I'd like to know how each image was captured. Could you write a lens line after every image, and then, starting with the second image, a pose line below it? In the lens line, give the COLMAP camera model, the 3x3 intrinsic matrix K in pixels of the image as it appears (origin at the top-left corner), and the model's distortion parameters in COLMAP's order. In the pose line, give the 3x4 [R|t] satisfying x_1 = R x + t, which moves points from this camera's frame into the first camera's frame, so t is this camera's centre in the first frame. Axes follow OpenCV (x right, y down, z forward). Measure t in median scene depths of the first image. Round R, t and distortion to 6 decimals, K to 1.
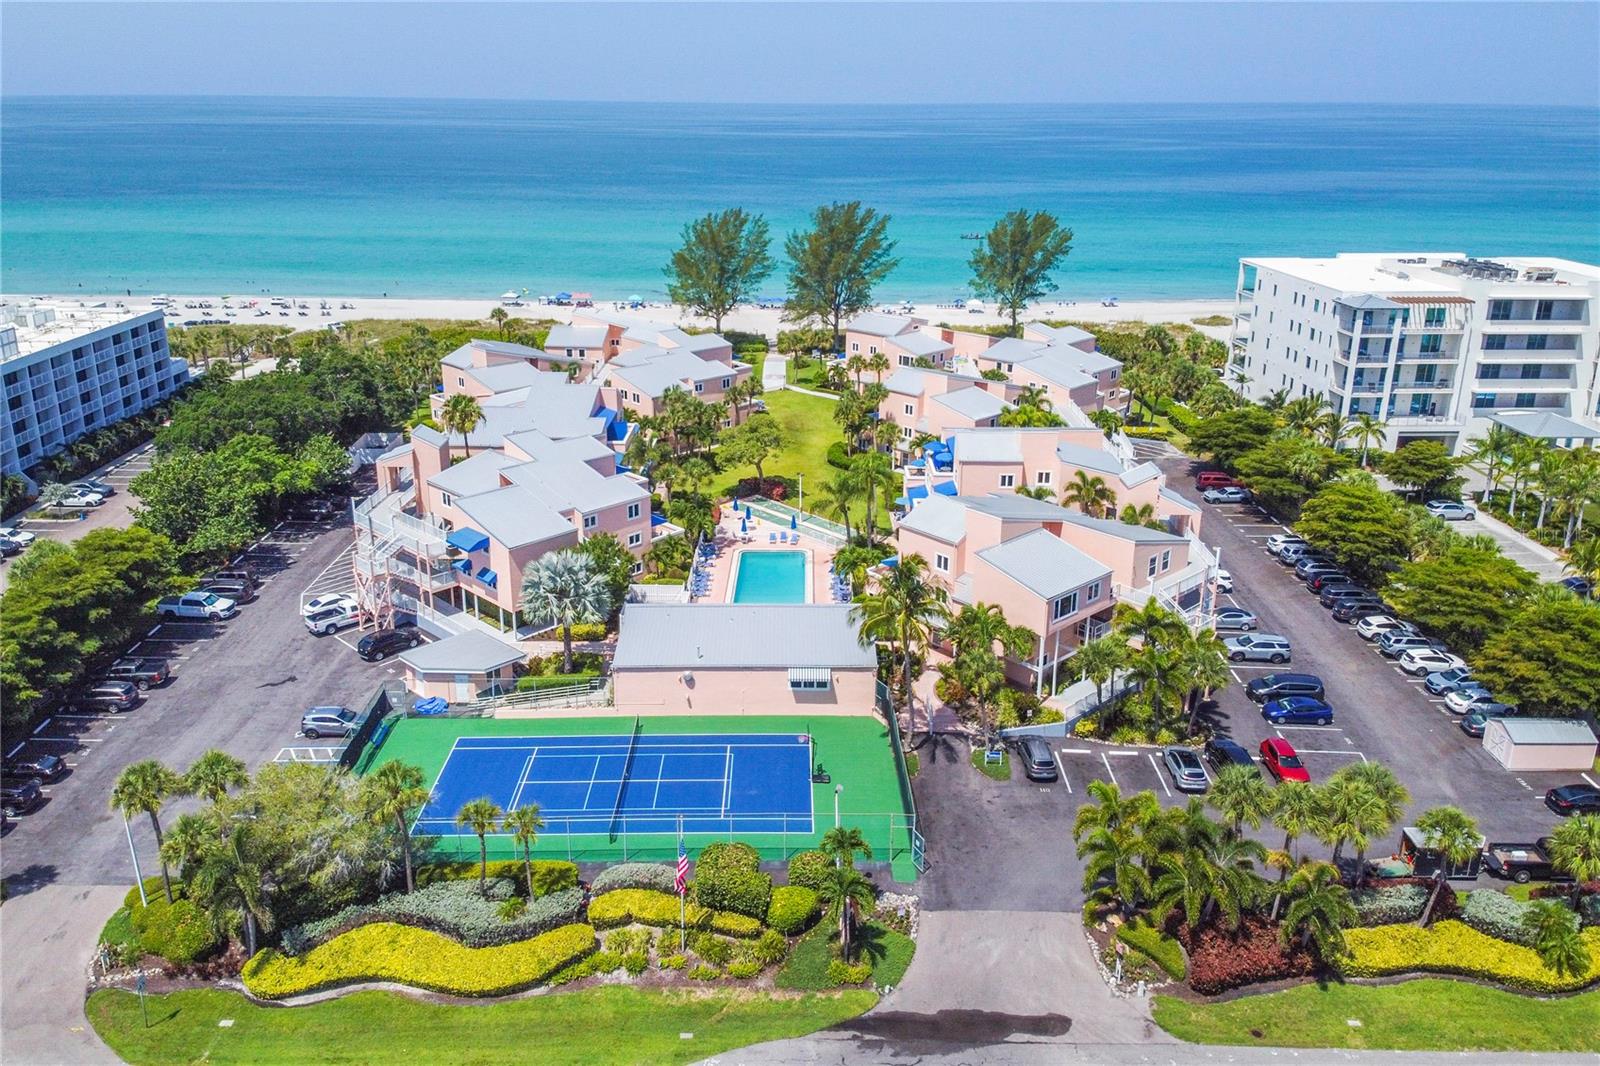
lens RADIAL K [[1177.4, 0, 789.6], [0, 1177.4, 474.1], [0, 0, 1]] dist [0.231562, -0.367062]
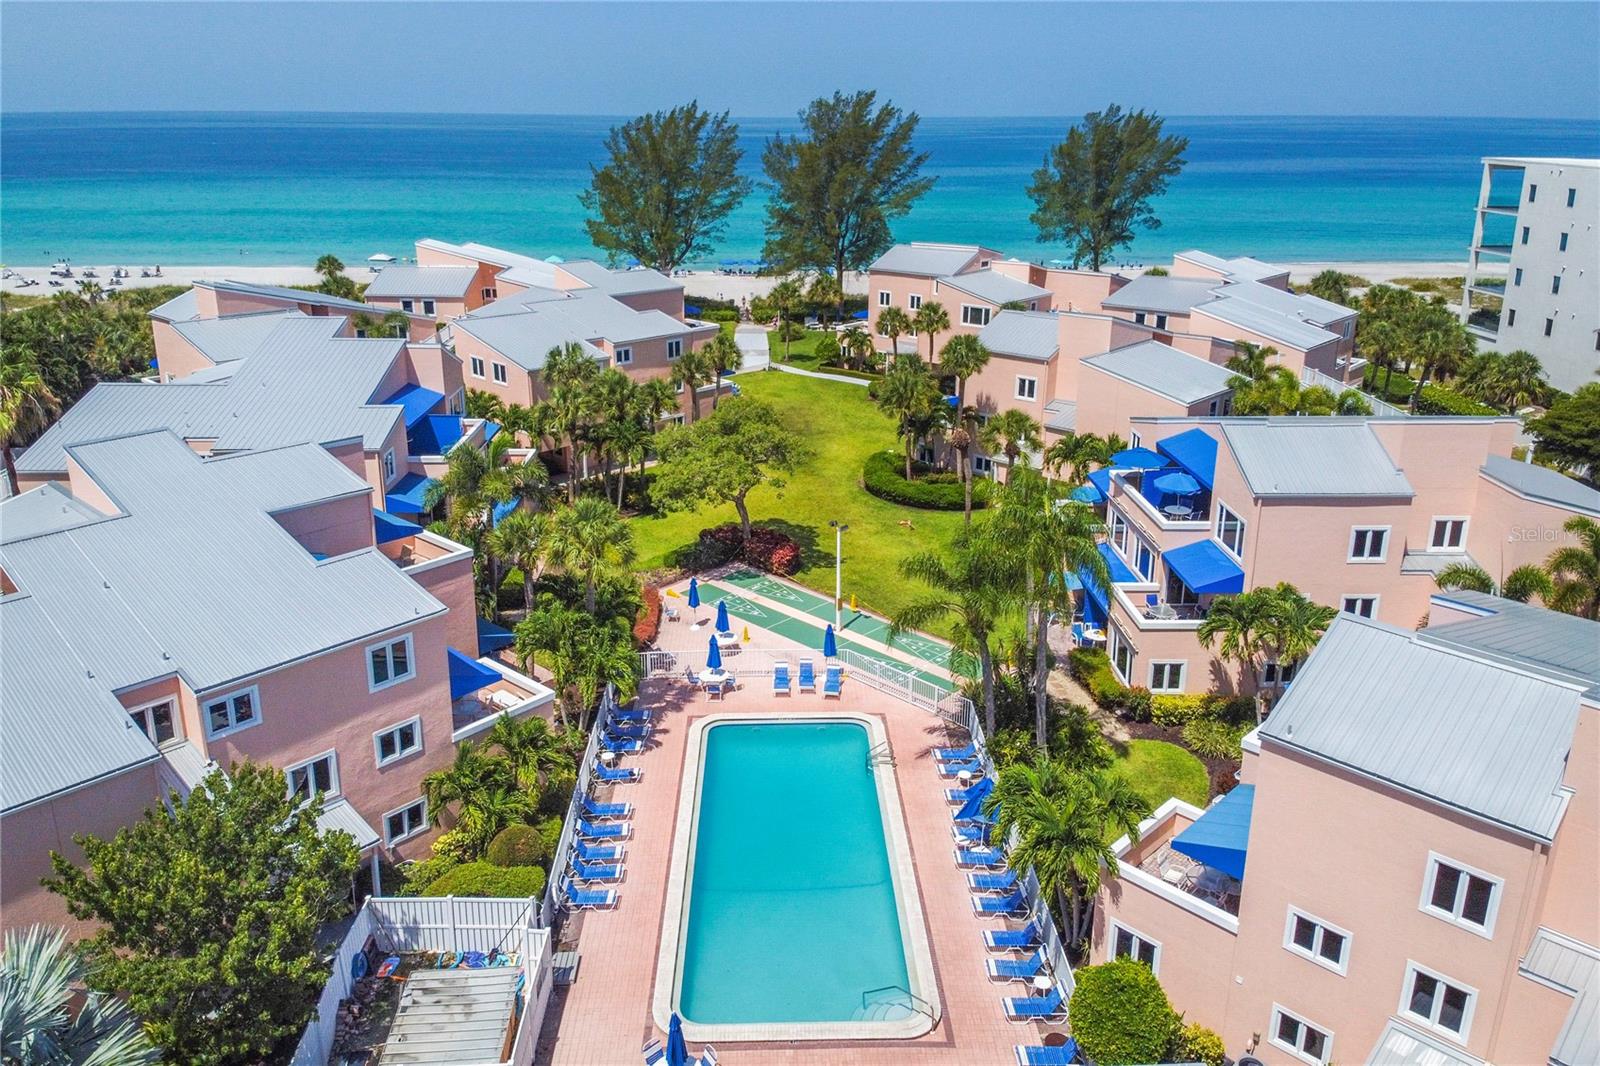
lens RADIAL K [[1177.4, 0, 789.6], [0, 1177.4, 474.1], [0, 0, 1]] dist [0.231562, -0.367062]
pose [[0.999315, -0.012680, 0.034776, -0.023768], [0.013014, 0.999871, -0.009377, -0.014796], [-0.034653, 0.009823, 0.999351, 0.537951]]
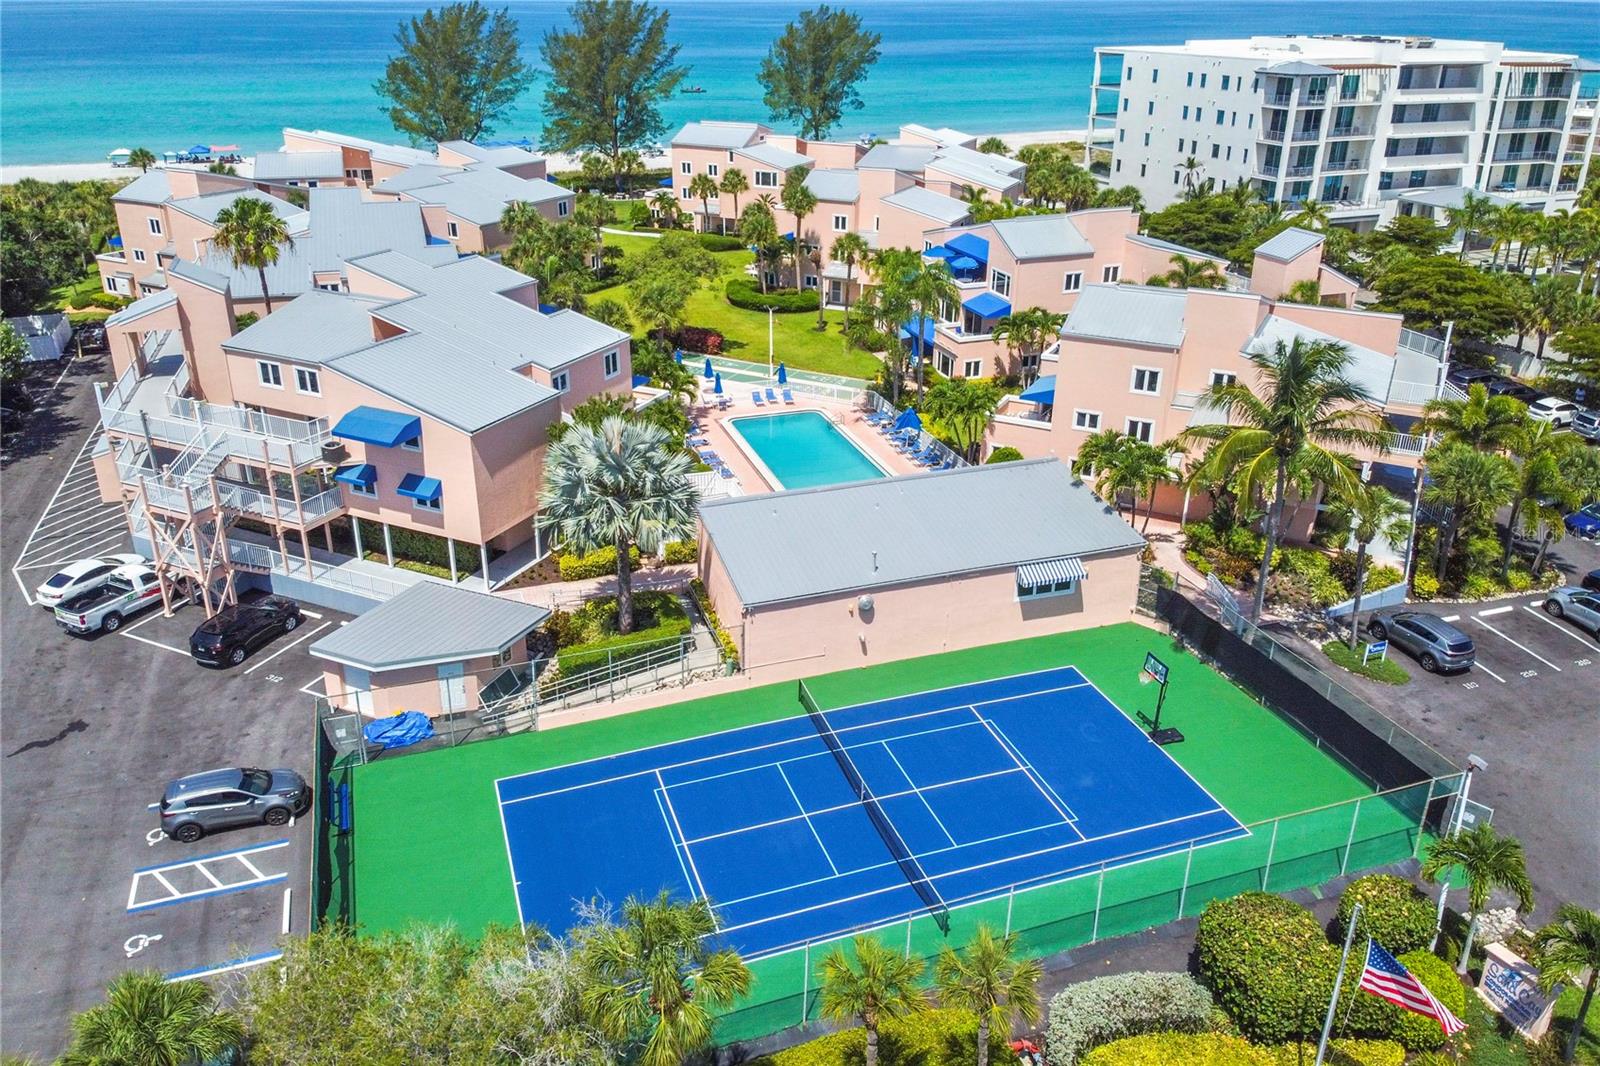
lens RADIAL K [[1177.4, 0, 789.6], [0, 1177.4, 474.1], [0, 0, 1]] dist [0.231562, -0.367062]
pose [[0.946006, -0.122365, 0.300167, -0.196921], [0.097846, 0.990613, 0.095461, 0.032201], [-0.309030, -0.060937, 0.949098, 0.312805]]
